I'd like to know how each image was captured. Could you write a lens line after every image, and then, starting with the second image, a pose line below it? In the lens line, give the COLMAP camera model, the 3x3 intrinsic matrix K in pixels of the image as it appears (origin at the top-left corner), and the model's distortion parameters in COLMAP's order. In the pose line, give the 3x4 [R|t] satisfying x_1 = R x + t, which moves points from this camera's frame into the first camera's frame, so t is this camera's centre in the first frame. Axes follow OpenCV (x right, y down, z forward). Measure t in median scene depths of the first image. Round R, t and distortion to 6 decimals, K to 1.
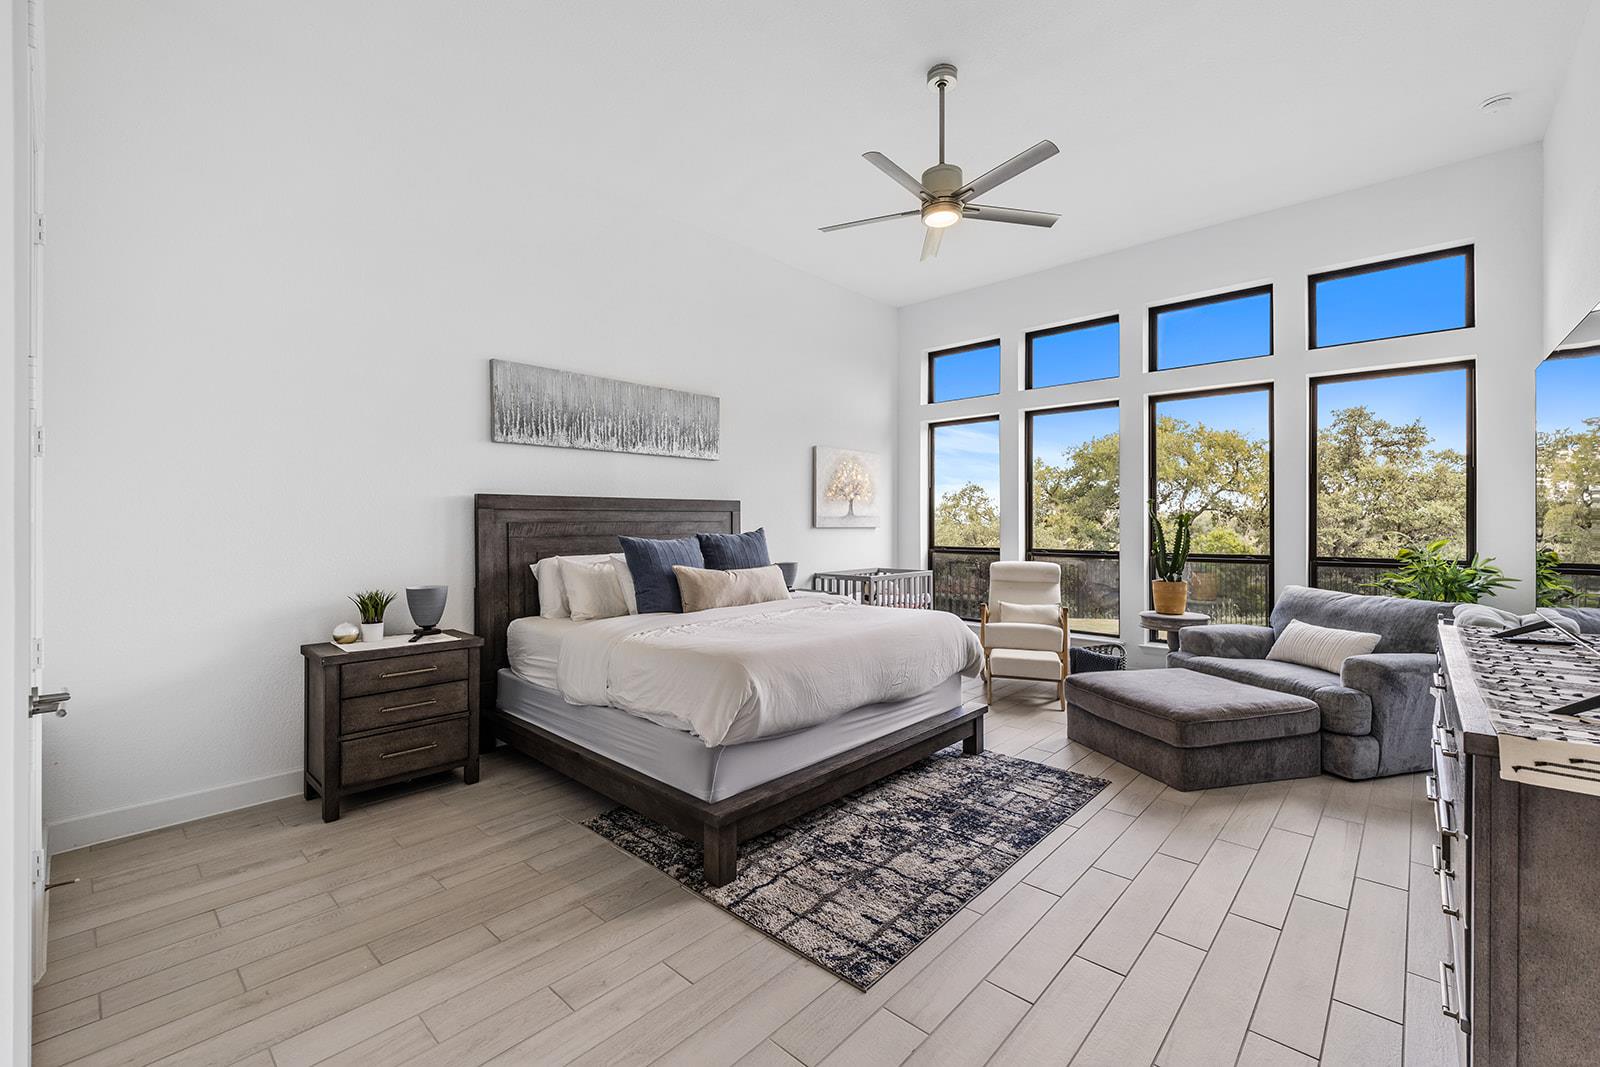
lens RADIAL K [[683.1, 0, 800.0], [0, 683.1, 533.5], [0, 0, 1]] dist [0.000165, 0.000073]
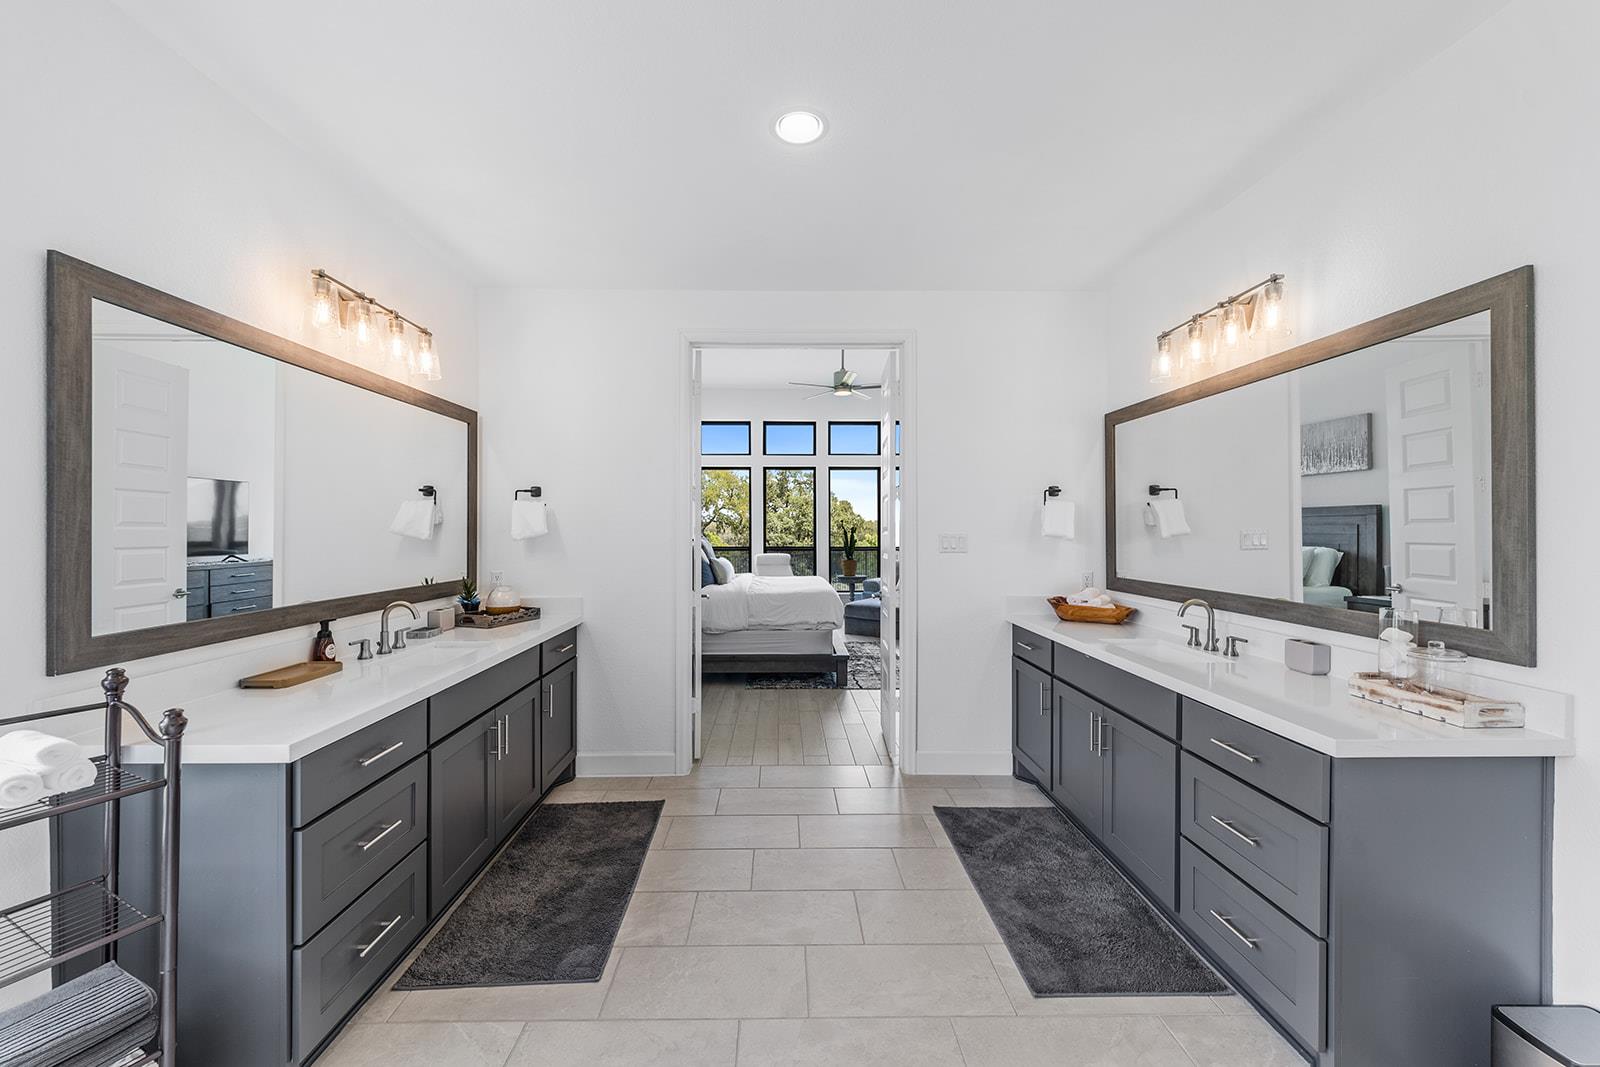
lens RADIAL K [[585.7, 0, 800.0], [0, 585.7, 533.5], [0, 0, 1]] dist [0.000022, -0.000008]
pose [[0.720992, 0.001186, 0.692942, -0.634550], [0.004342, 0.999971, -0.006229, 0.000227], [-0.692930, 0.007500, 0.720966, -0.134813]]
